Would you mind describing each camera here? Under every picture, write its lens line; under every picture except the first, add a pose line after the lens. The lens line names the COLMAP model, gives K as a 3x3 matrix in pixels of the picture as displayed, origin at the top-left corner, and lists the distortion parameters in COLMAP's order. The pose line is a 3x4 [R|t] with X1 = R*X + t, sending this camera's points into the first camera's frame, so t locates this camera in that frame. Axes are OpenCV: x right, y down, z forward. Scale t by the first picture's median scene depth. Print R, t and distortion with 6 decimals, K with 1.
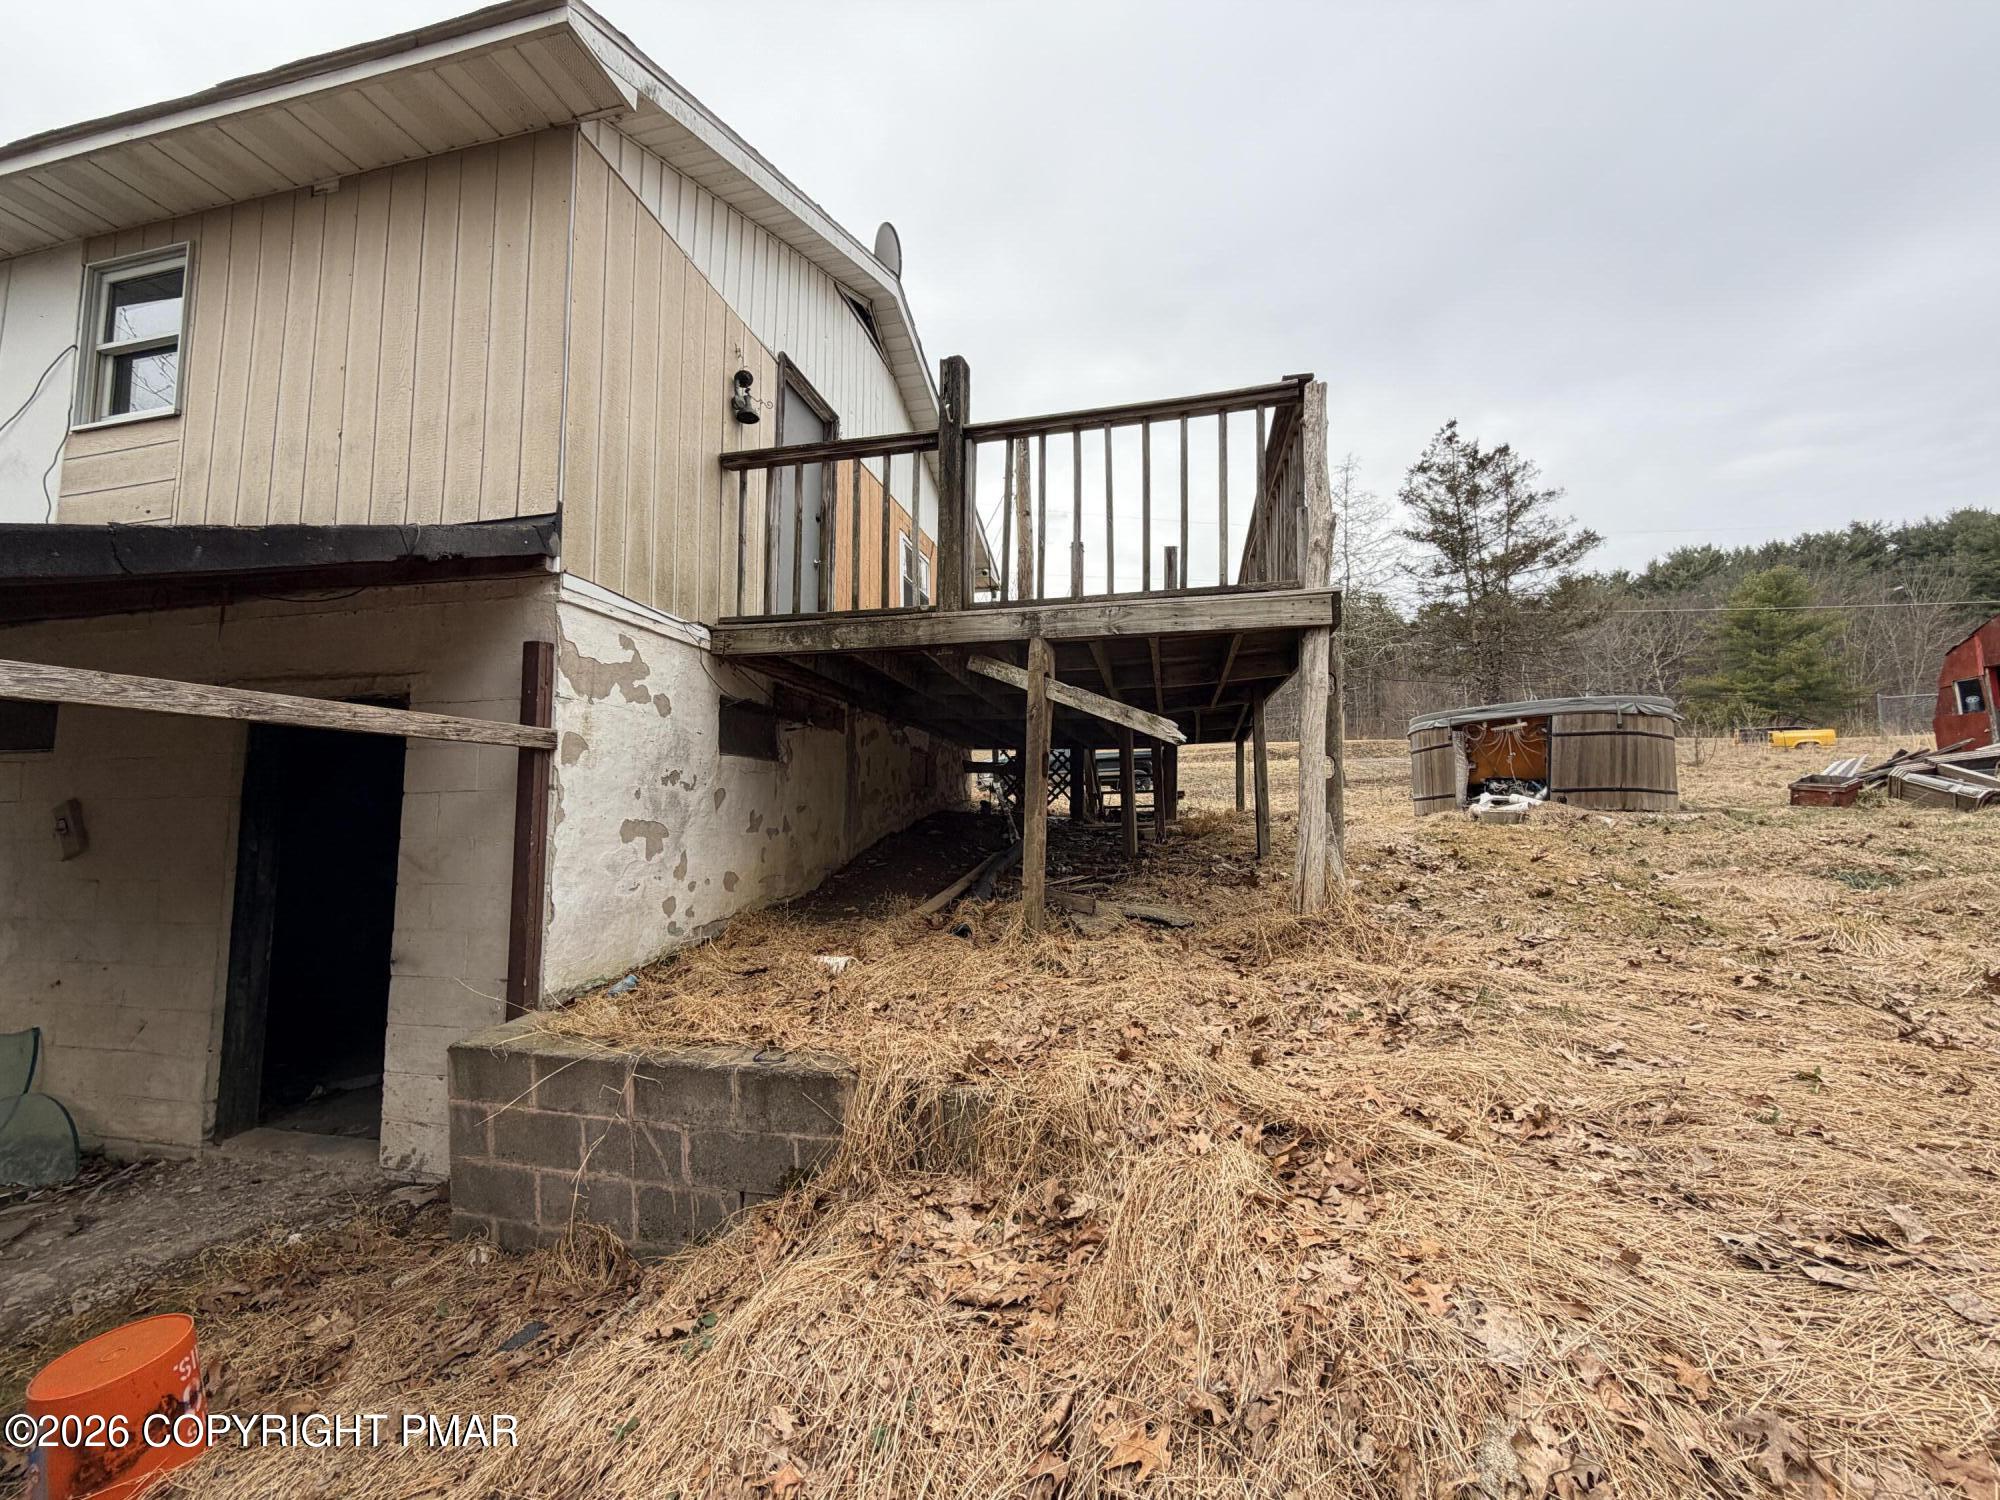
lens RADIAL K [[795.6, 0, 1005.8], [0, 795.6, 750.7], [0, 0, 1]] dist [0.000239, 0.000364]
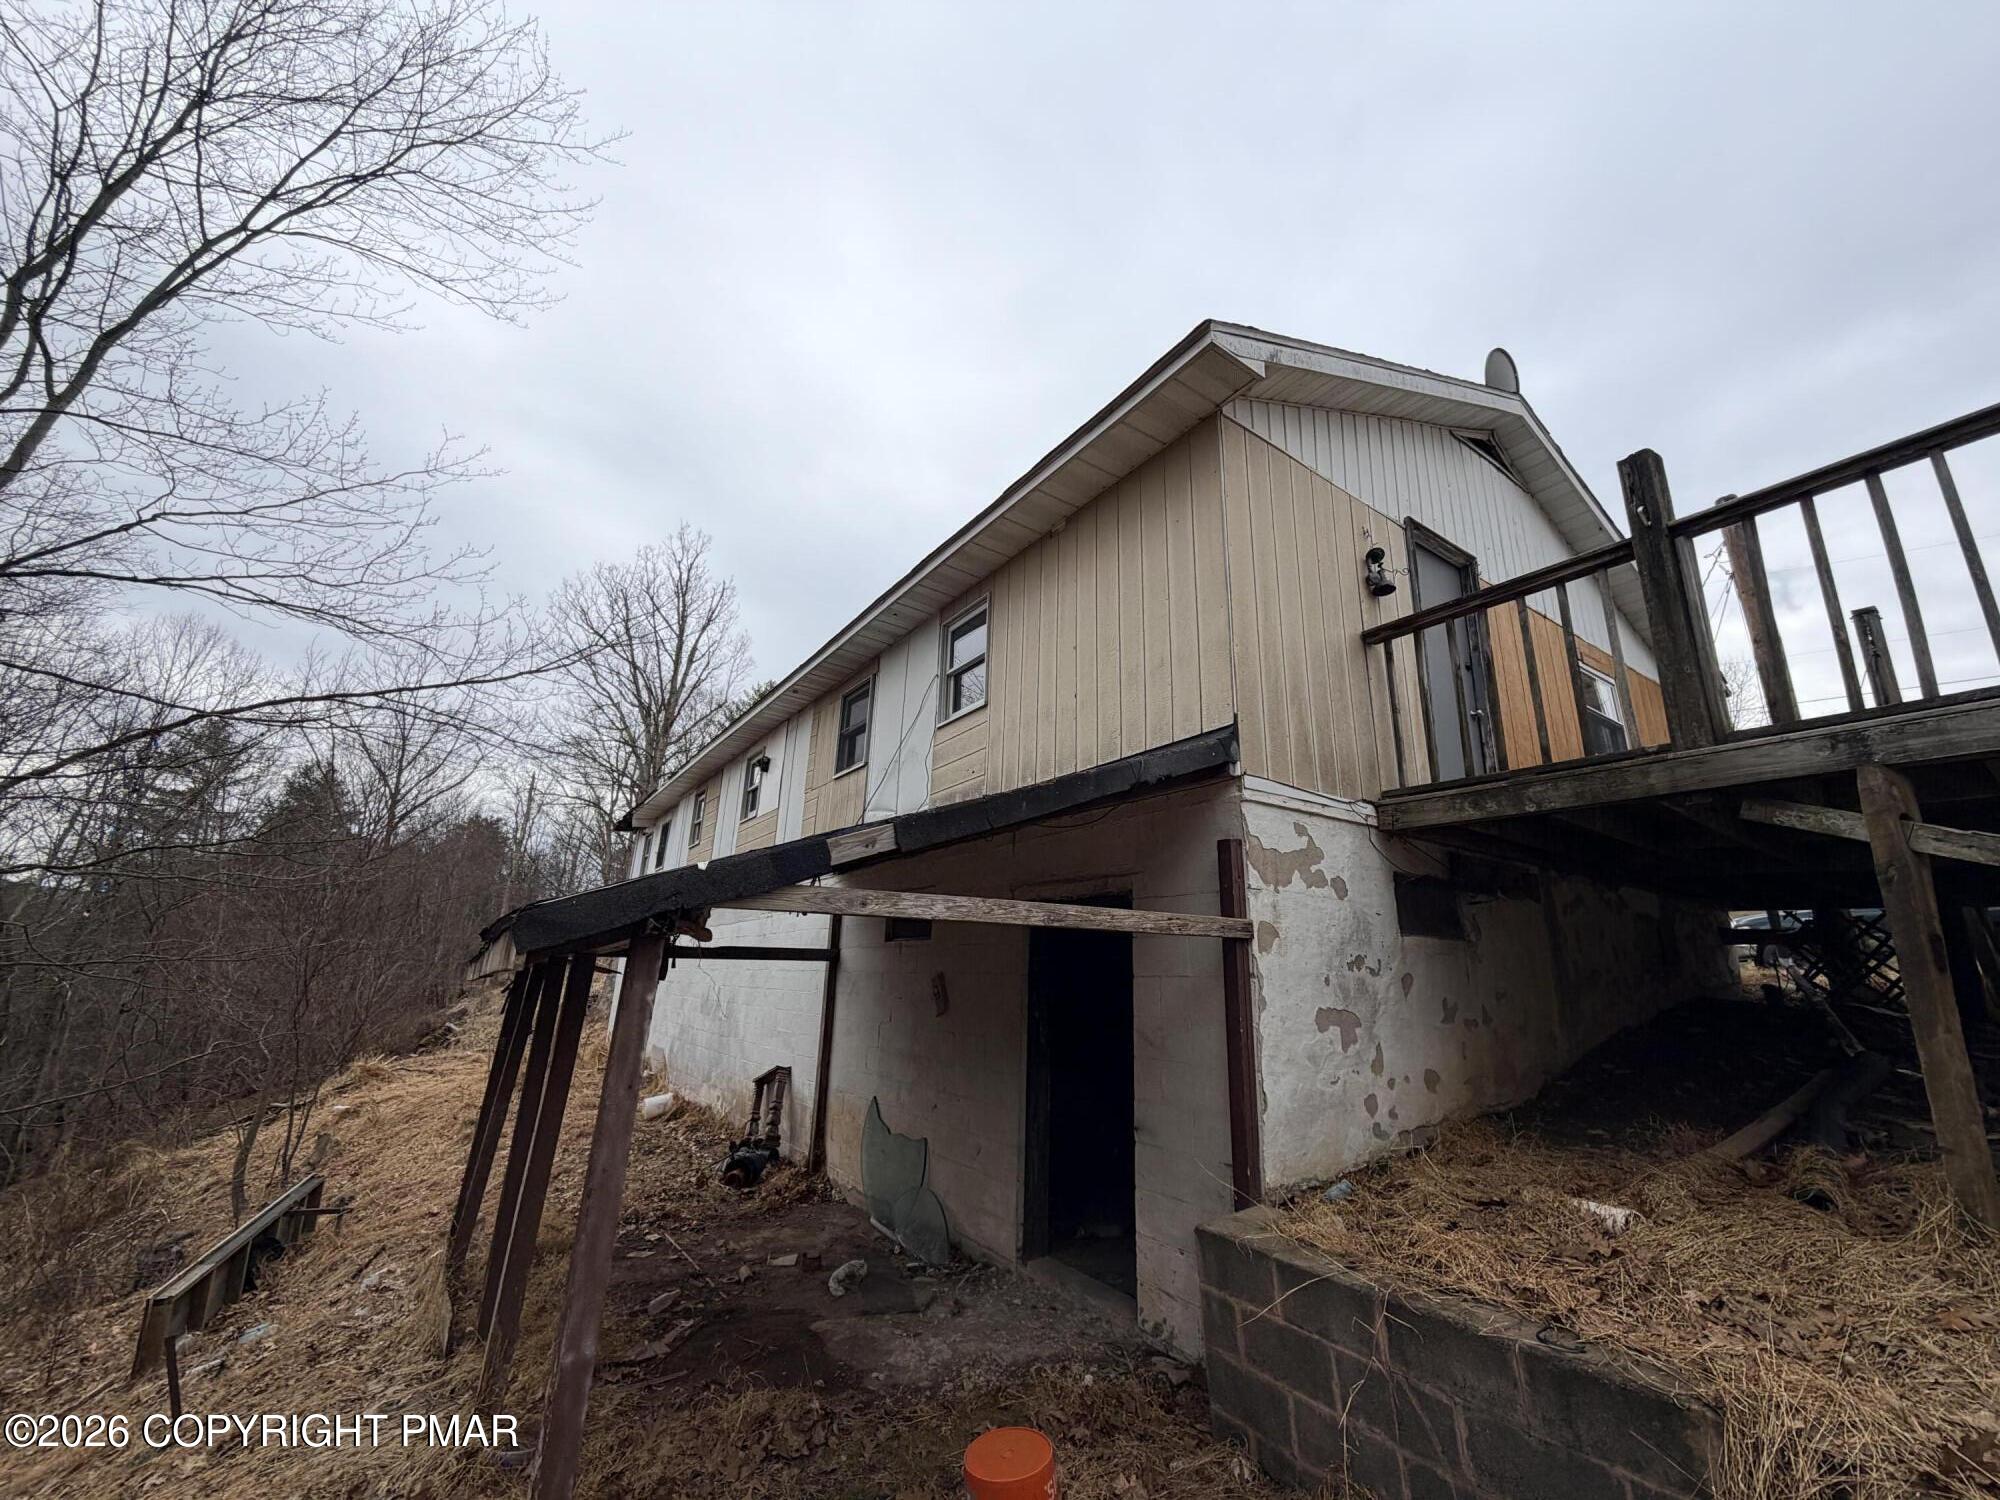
lens RADIAL K [[795.6, 0, 1005.8], [0, 795.6, 750.7], [0, 0, 1]] dist [0.000239, 0.000364]
pose [[0.731910, -0.162531, -0.661734, -0.052368], [0.027841, 0.977458, -0.209285, -0.029457], [0.680832, 0.134754, 0.719937, -0.025738]]
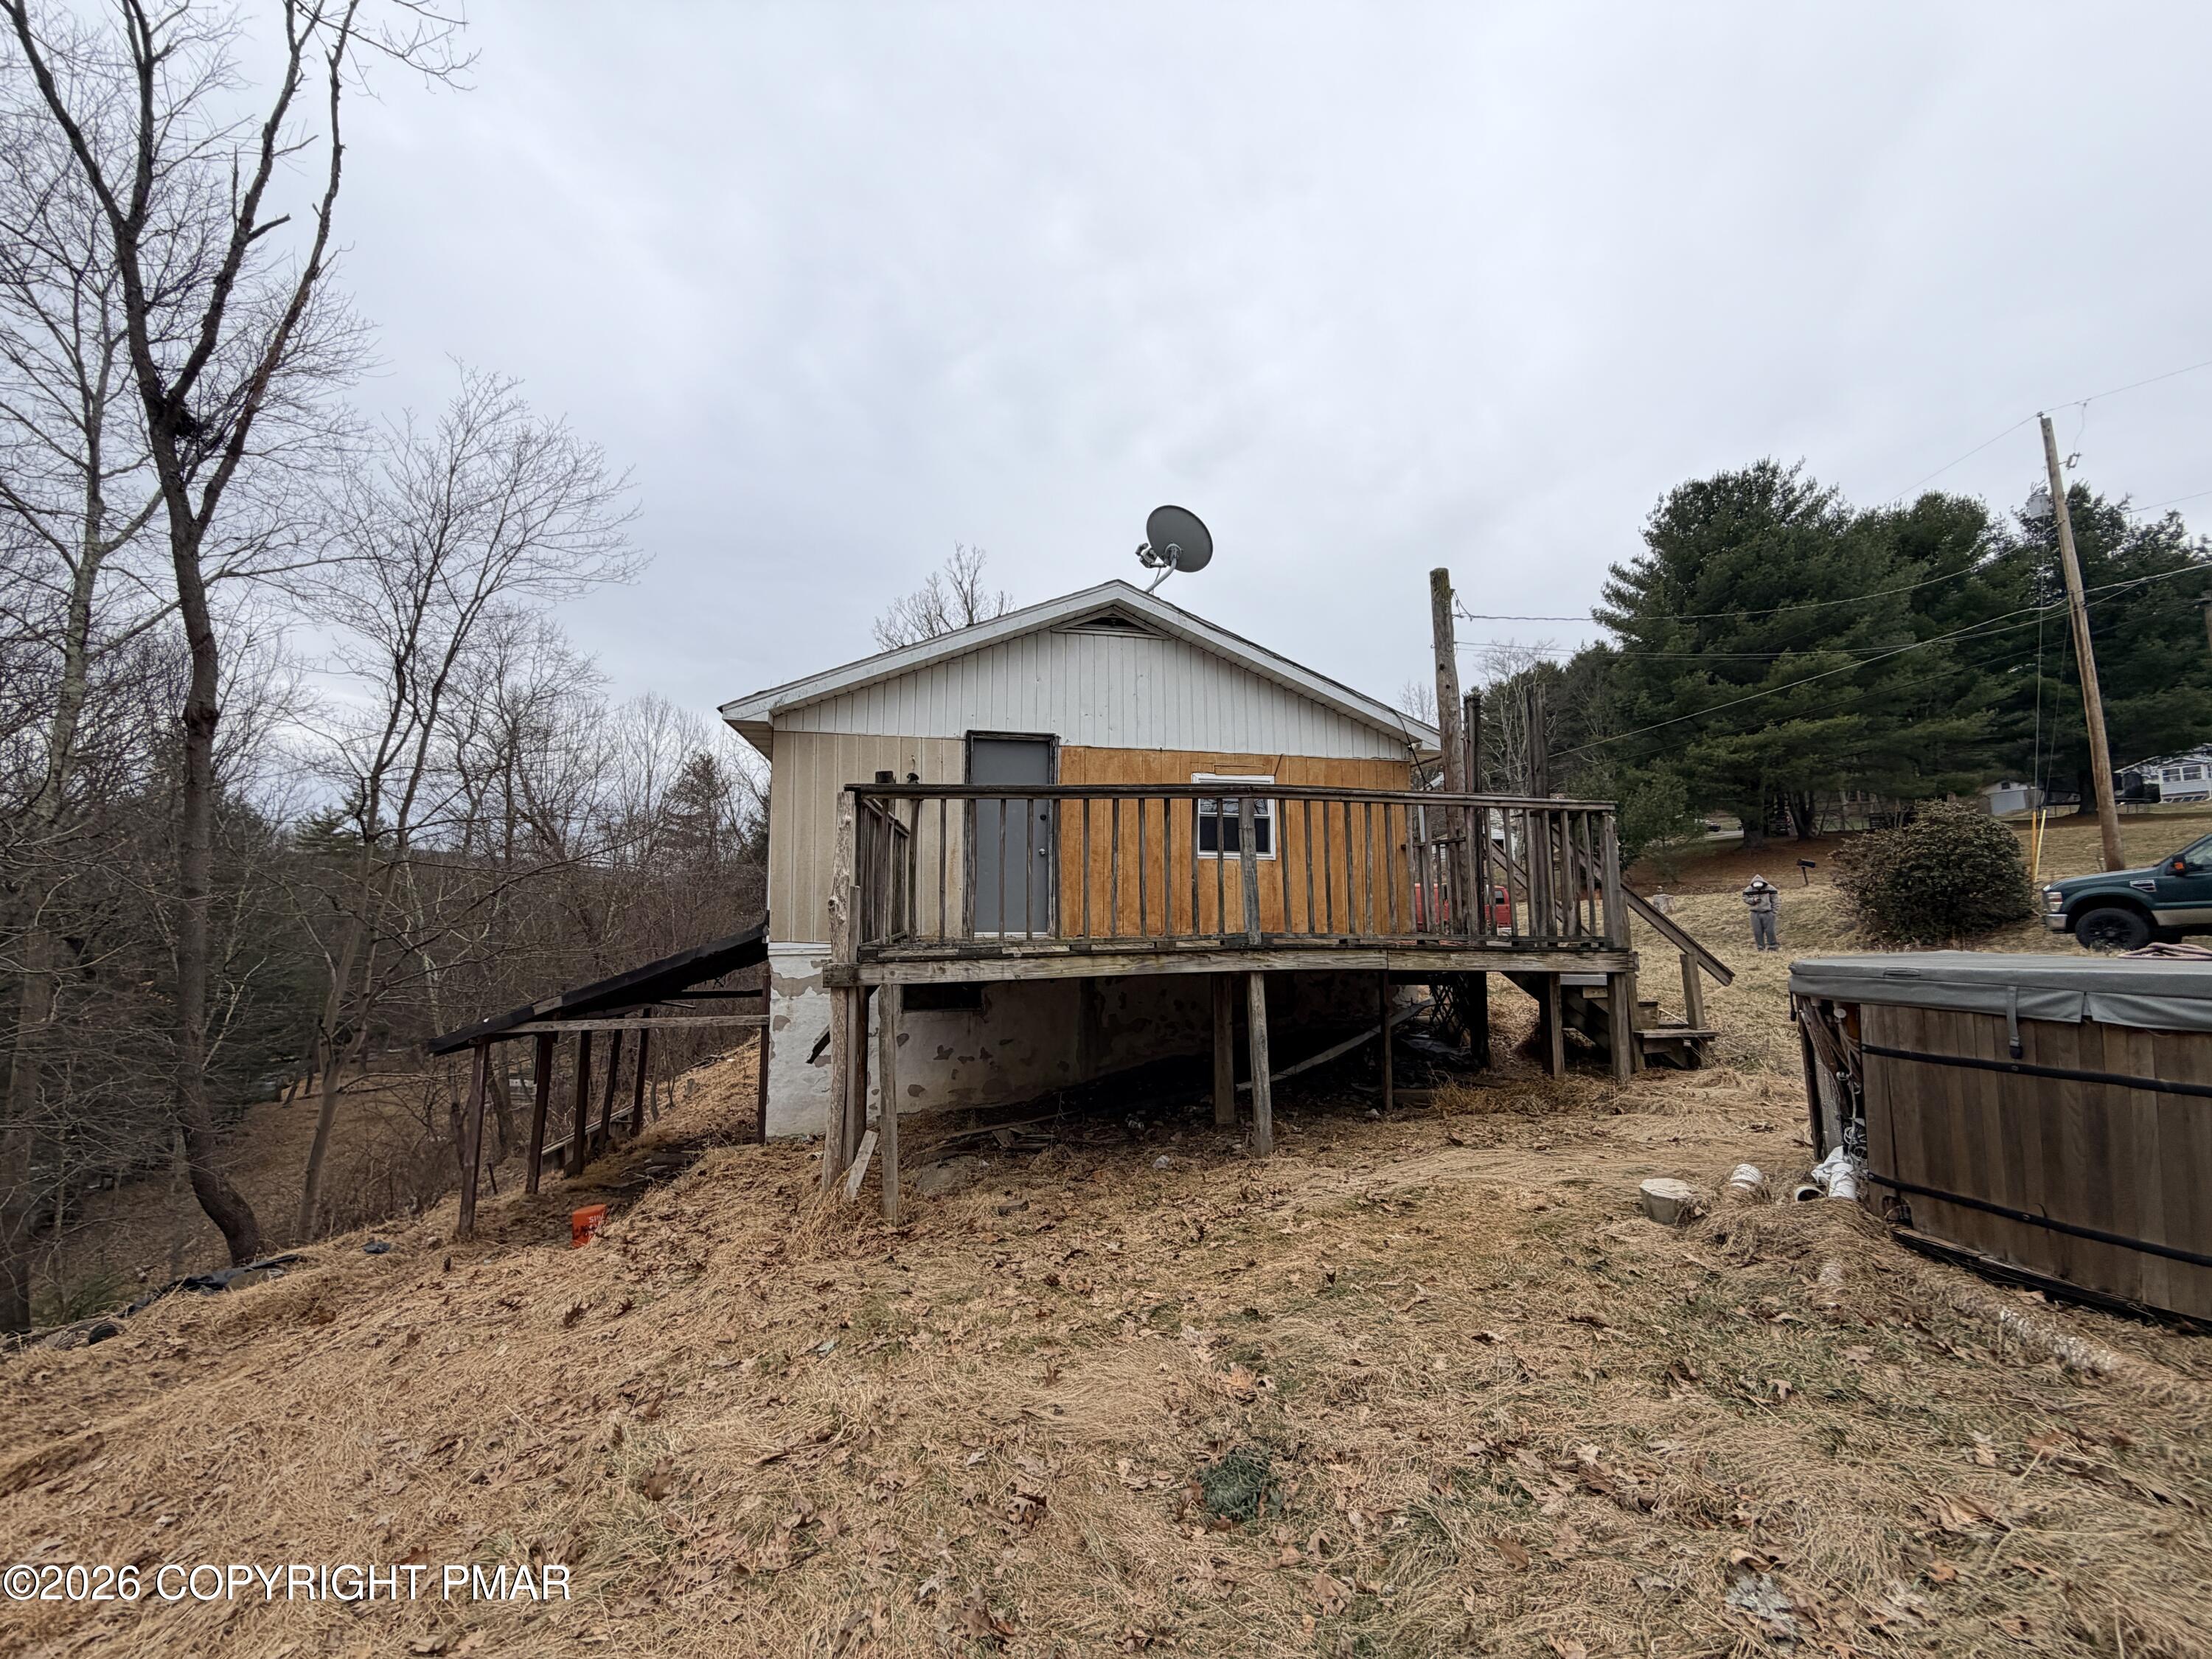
lens RADIAL K [[880.5, 0, 1099.3], [0, 880.5, 828.4], [0, 0, 1]] dist [0.000067, 0.000127]
pose [[0.389698, -0.092835, -0.916252, 1.803012], [0.084964, 0.994287, -0.064605, -0.266819], [0.917015, -0.052672, 0.395359, 0.785501]]
